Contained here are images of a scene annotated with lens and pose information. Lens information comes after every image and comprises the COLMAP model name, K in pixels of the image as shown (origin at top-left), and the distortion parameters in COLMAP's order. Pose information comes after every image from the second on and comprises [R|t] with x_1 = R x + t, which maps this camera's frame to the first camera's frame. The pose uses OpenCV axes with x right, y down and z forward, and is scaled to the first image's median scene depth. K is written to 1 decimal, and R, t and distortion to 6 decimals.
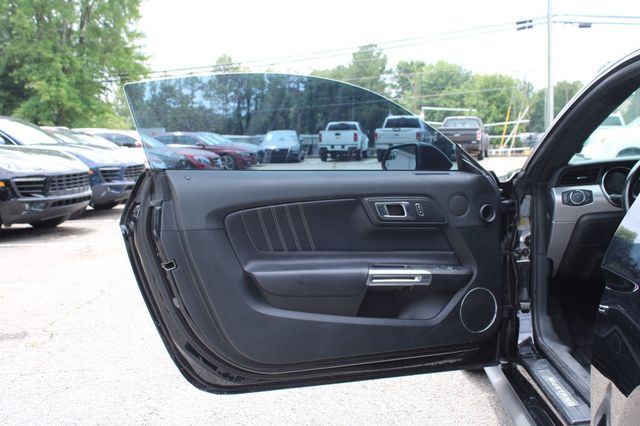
lens RADIAL K [[777.3, 0, 318.2], [0, 777.3, 201.6], [0, 0, 1]] dist [-0.030786, -0.011108]
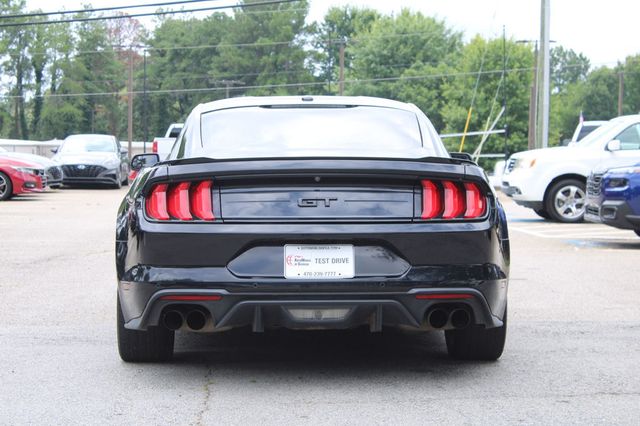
lens RADIAL K [[1559.1, 0, 320.0], [0, 1559.1, 213.0], [0, 0, 1]] dist [0.147026, 0.498612]
pose [[0.995596, 0.027714, 0.089555, 0.016189], [-0.023875, 0.998761, -0.043660, 0.012103], [-0.090654, 0.041330, 0.995025, -0.150394]]
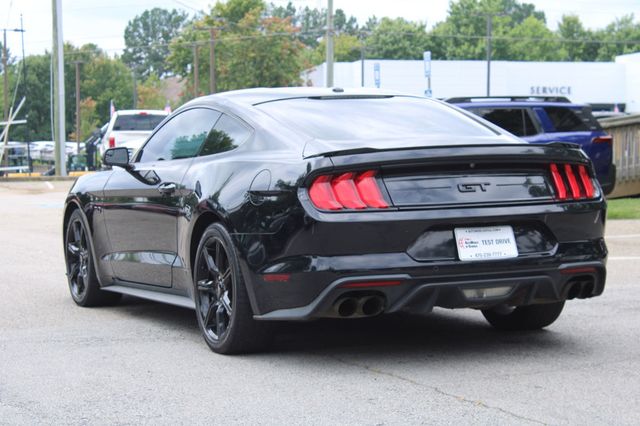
lens RADIAL K [[1559.1, 0, 320.0], [0, 1559.1, 213.0], [0, 0, 1]] dist [0.147026, 0.498612]
pose [[0.892386, -0.011194, 0.451134, -0.055176], [0.030553, 0.998897, -0.035652, 0.012308], [-0.450238, 0.045599, 0.891744, -0.135670]]
